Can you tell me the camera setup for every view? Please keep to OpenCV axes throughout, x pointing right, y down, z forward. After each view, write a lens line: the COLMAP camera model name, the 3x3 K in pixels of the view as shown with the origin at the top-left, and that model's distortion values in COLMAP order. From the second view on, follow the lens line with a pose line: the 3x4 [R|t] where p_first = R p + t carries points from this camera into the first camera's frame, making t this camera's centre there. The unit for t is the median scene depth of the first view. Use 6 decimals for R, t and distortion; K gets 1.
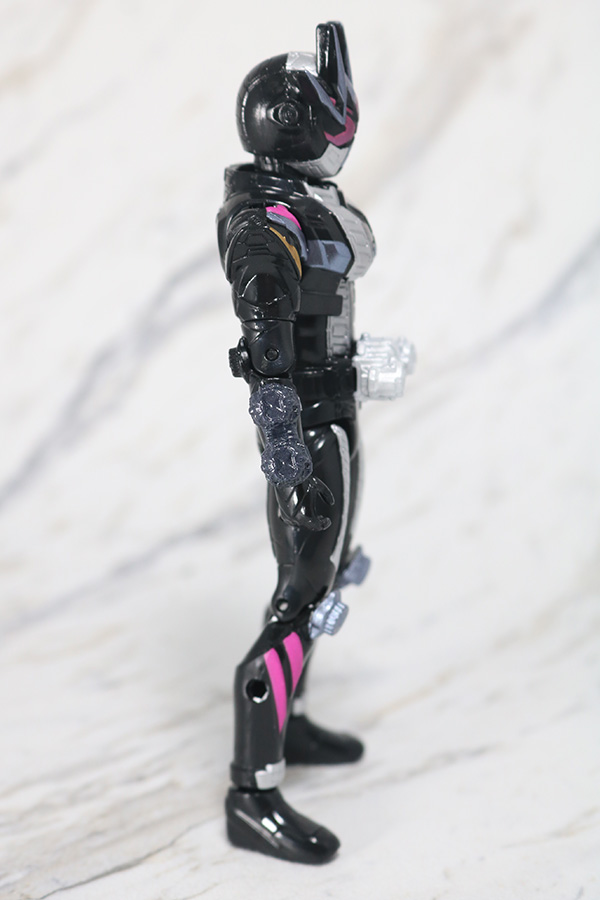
lens RADIAL K [[1789.6, 0, 302.0], [0, 1789.6, 450.1], [0, 0, 1]] dist [0.031463, 0.000000]
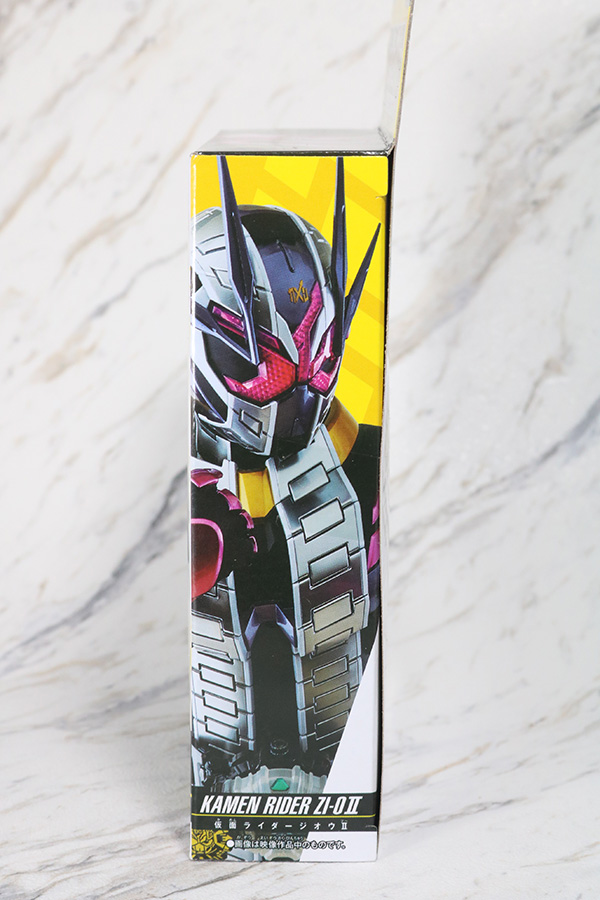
lens RADIAL K [[2125.8, 0, 309.1], [0, 2125.8, 474.4], [0, 0, 1]] dist [0.080430, 0.000000]
pose [[0.999834, 0.004608, -0.017603, -0.011925], [-0.005512, 0.998649, -0.051678, 0.020121], [0.017342, 0.051767, 0.998509, -0.472604]]
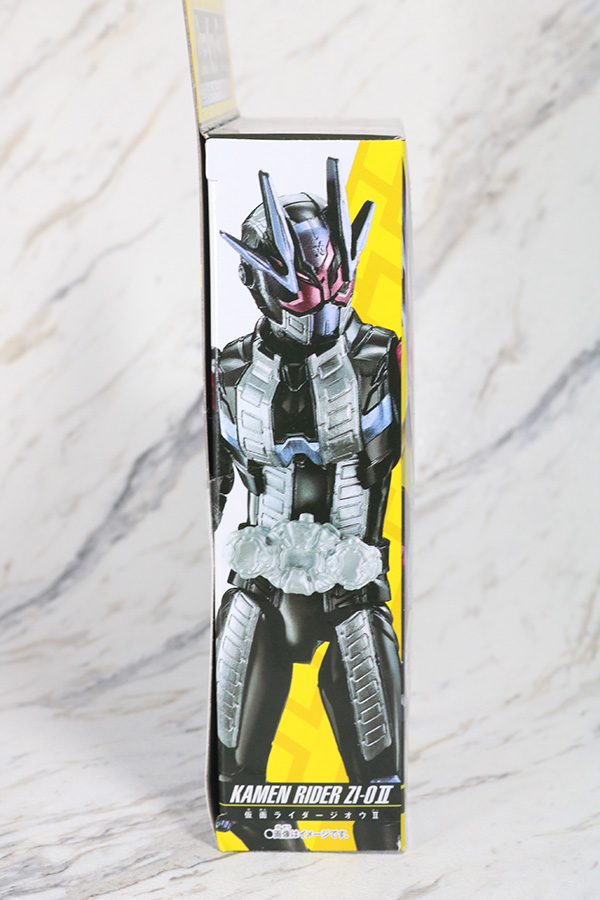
lens RADIAL K [[2125.8, 0, 303.1], [0, 2125.8, 450.6], [0, 0, 1]] dist [0.080430, 0.000000]
pose [[0.997479, 0.012783, 0.069796, -0.149548], [-0.008431, 0.998022, -0.062305, 0.035162], [-0.070454, 0.061559, 0.995614, -0.495884]]
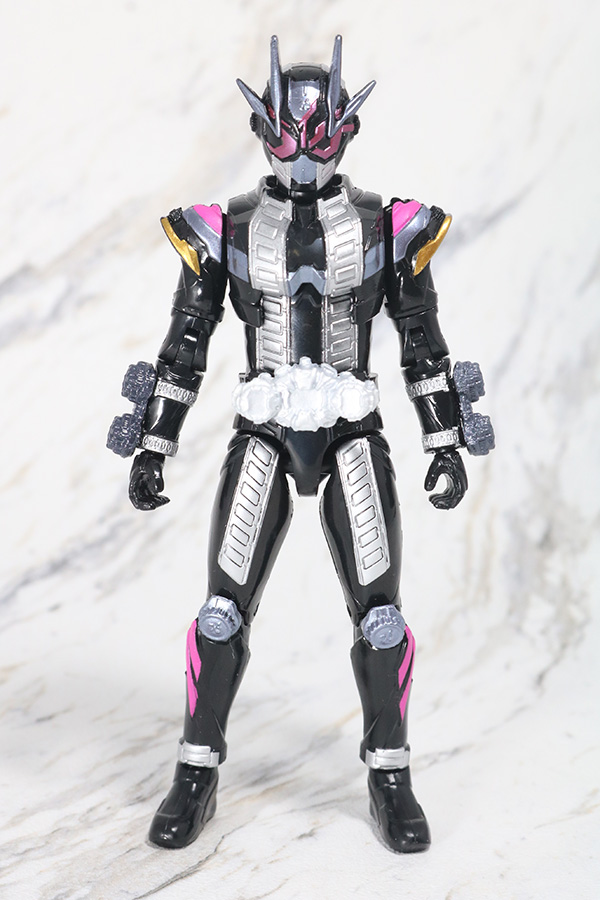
lens RADIAL K [[2125.8, 0, 295.3], [0, 2125.8, 446.3], [0, 0, 1]] dist [0.080430, 0.000000]
pose [[0.963249, -0.027775, 0.267171, -0.306605], [0.038704, 0.998612, -0.035727, 0.035707], [-0.265808, 0.044754, 0.962987, -0.142715]]
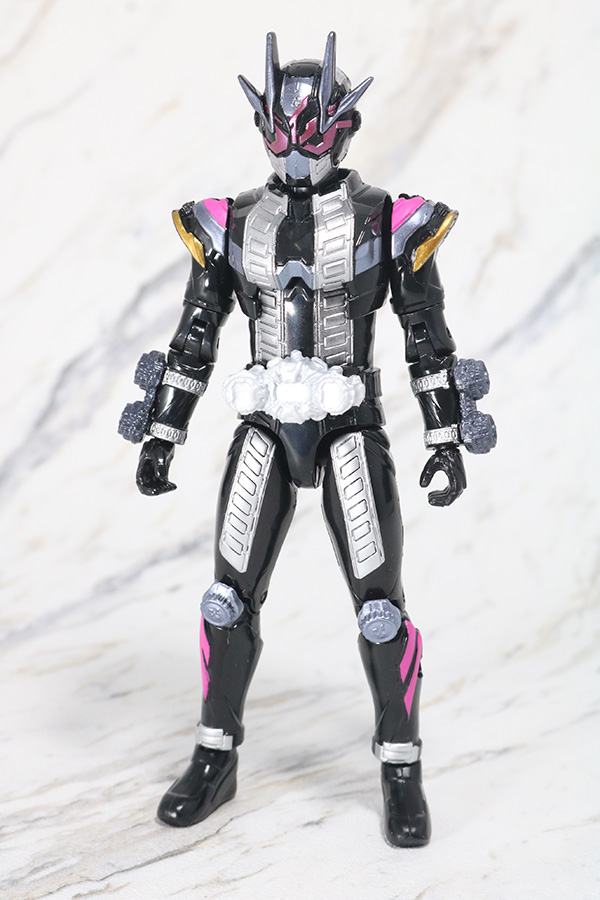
lens RADIAL K [[2125.8, 0, 296.7], [0, 2125.8, 443.7], [0, 0, 1]] dist [0.080430, 0.000000]
pose [[0.997419, 0.004390, 0.071666, -0.104048], [-0.001864, 0.999376, -0.035268, 0.038418], [-0.071776, 0.035043, 0.996805, -0.190500]]
